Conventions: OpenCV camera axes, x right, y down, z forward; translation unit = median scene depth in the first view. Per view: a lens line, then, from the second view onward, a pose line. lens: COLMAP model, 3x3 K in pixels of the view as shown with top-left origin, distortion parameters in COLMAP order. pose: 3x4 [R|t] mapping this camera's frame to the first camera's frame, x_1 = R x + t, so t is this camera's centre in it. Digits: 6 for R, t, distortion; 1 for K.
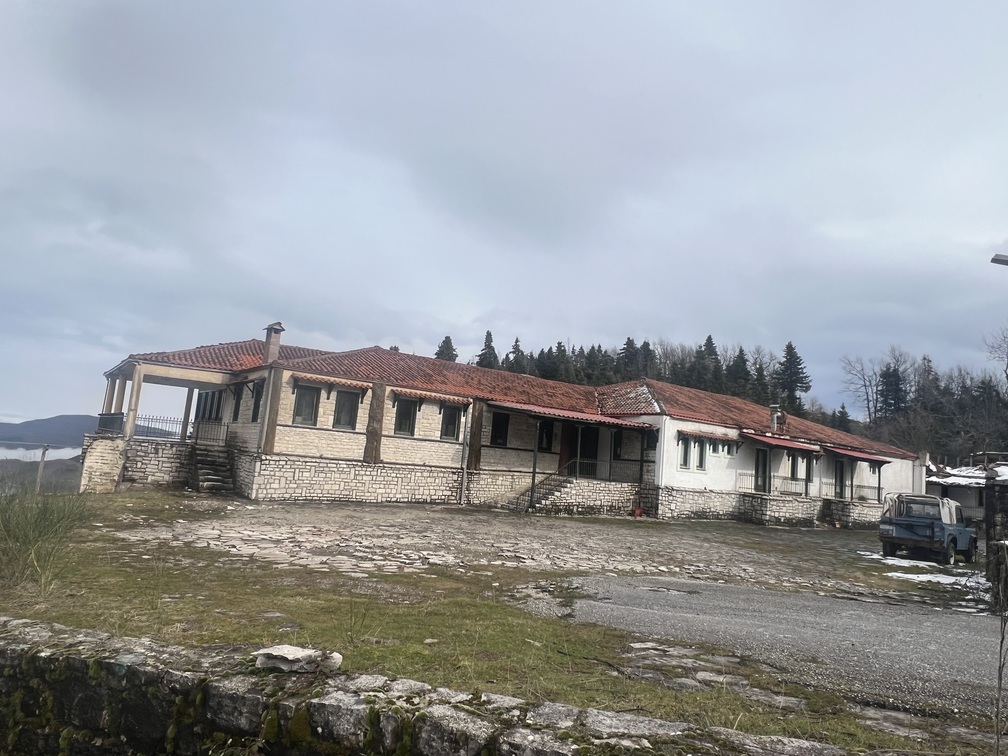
lens RADIAL K [[637.1, 0, 504.0], [0, 637.1, 378.0], [0, 0, 1]] dist [0.002052, -0.000428]
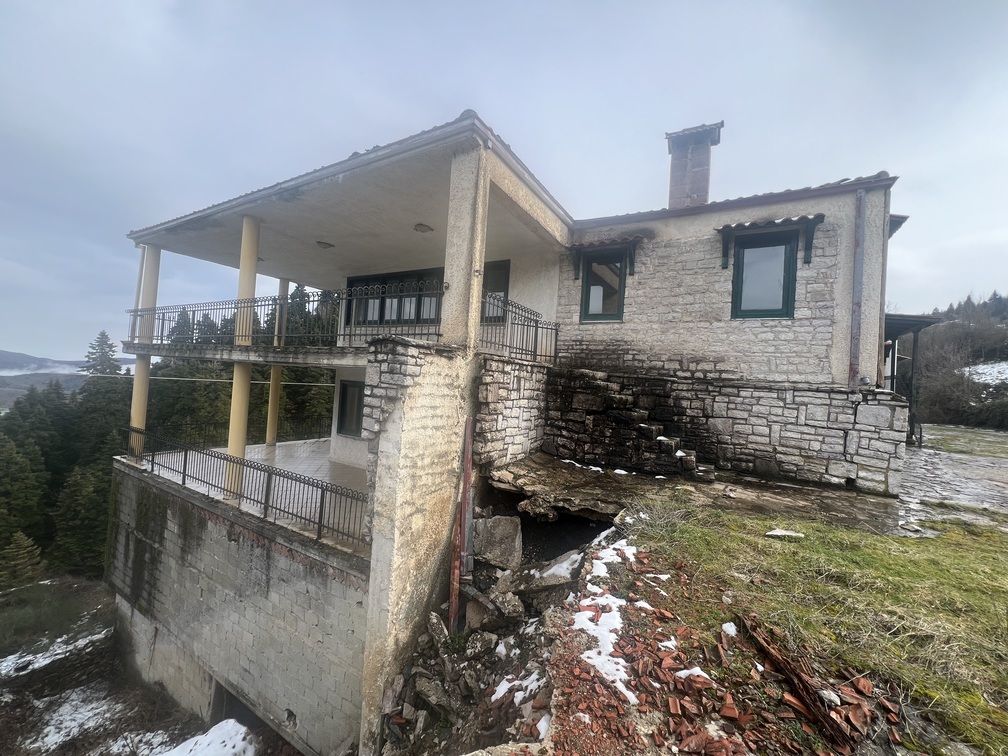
lens RADIAL K [[402.6, 0, 504.0], [0, 402.6, 378.0], [0, 0, 1]] dist [0.000055, -0.000011]
pose [[0.916483, -0.035130, 0.398528, -0.628330], [-0.021401, 0.990406, 0.136520, 0.073197], [-0.399501, -0.133647, 0.906939, 0.741567]]
